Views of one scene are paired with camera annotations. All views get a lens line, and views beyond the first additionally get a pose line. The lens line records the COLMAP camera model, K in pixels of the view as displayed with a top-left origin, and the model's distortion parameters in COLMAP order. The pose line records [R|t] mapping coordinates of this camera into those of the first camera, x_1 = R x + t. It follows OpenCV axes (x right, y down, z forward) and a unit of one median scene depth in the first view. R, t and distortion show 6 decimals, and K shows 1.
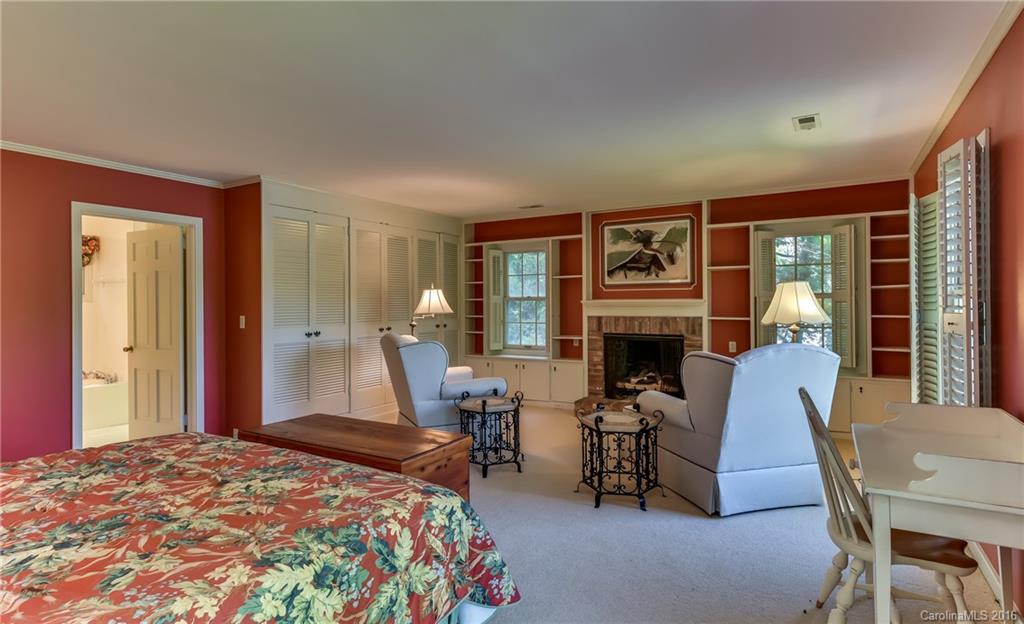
lens RADIAL K [[536.6, 0, 507.6], [0, 536.6, 306.4], [0, 0, 1]] dist [0.033214, 0.000272]
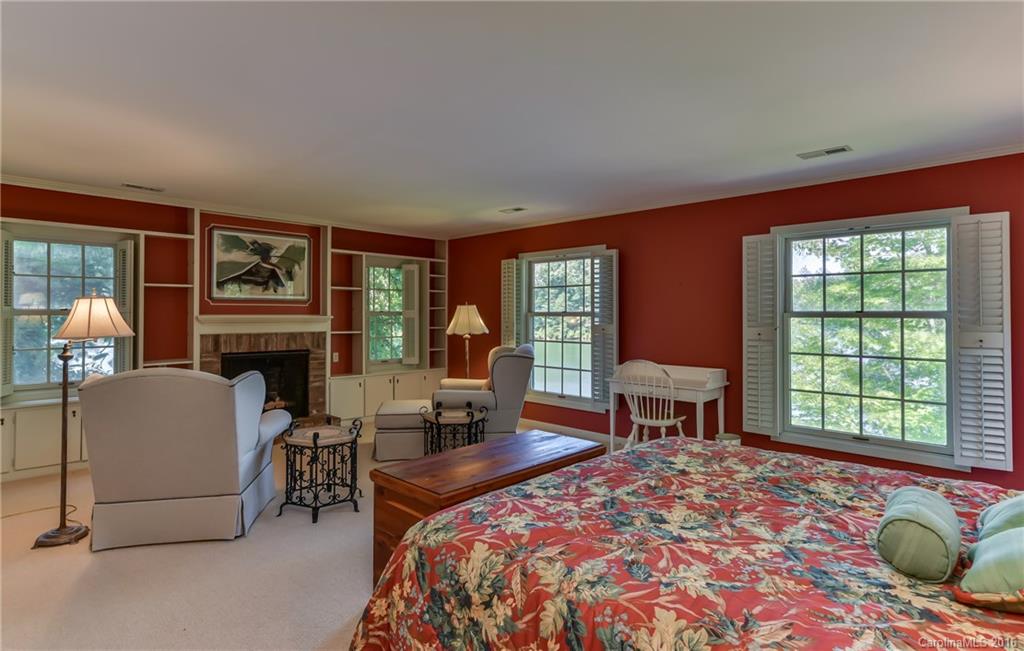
lens RADIAL K [[521.1, 0, 509.5], [0, 521.1, 320.2], [0, 0, 1]] dist [-0.001113, -0.000133]
pose [[0.253432, -0.005428, 0.967338, -0.546198], [0.000413, 0.999985, 0.005503, -0.008928], [-0.967353, -0.000996, 0.253430, 0.354902]]
